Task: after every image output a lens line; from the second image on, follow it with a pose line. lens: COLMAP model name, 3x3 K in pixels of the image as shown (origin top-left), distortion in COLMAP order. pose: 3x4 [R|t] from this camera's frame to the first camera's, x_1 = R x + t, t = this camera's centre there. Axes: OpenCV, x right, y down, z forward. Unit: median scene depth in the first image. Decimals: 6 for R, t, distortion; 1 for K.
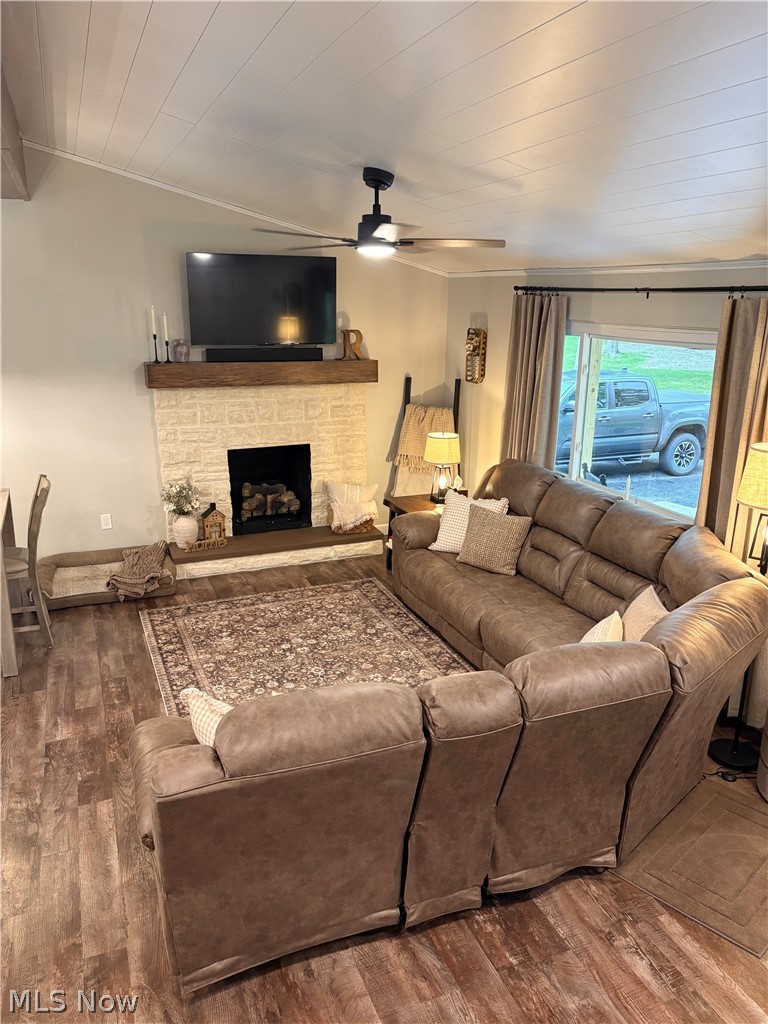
lens RADIAL K [[771.9, 0, 390.9], [0, 771.9, 521.8], [0, 0, 1]] dist [0.055891, -0.055183]
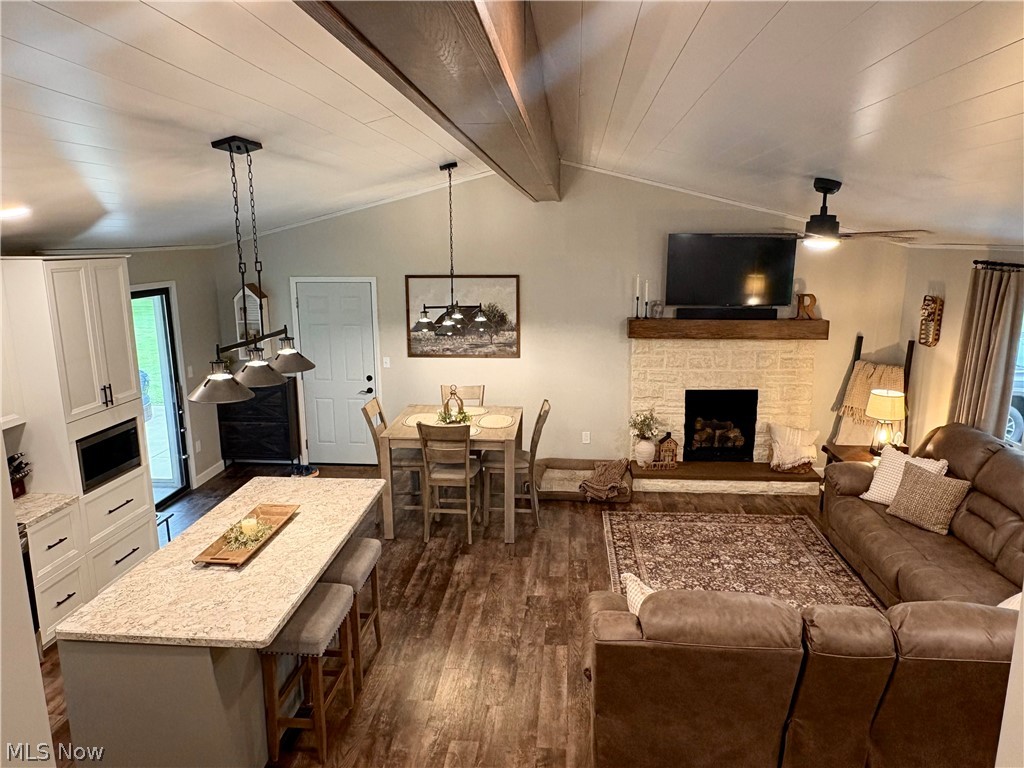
lens RADIAL K [[689.6, 0, 510.0], [0, 689.6, 392.5], [0, 0, 1]] dist [-0.002801, 0.007993]
pose [[0.888679, 0.083534, -0.450857, 0.033655], [-0.115580, 0.992325, -0.043963, -0.010536], [0.443724, 0.091179, 0.891513, -0.089471]]
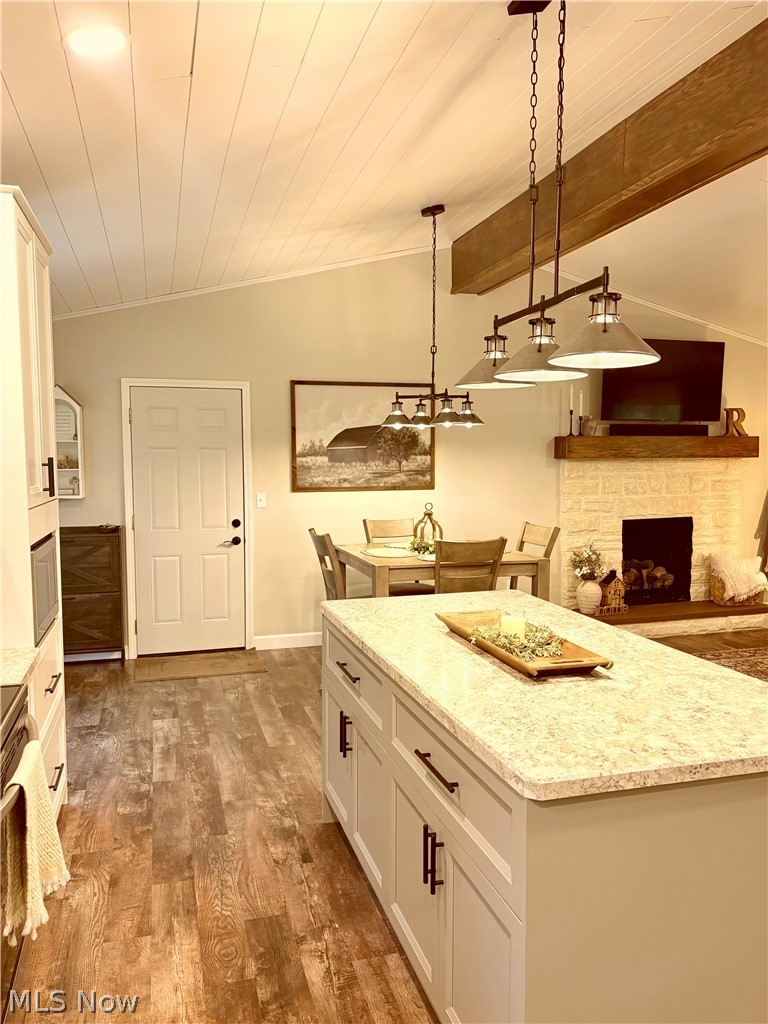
lens RADIAL K [[771.9, 0, 383.5], [0, 771.9, 520.2], [0, 0, 1]] dist [0.055891, -0.055183]
pose [[0.994364, -0.008551, -0.105675, -0.452580], [-0.013312, 0.978785, -0.204459, 0.133794], [0.105181, 0.204713, 0.973154, -0.048162]]
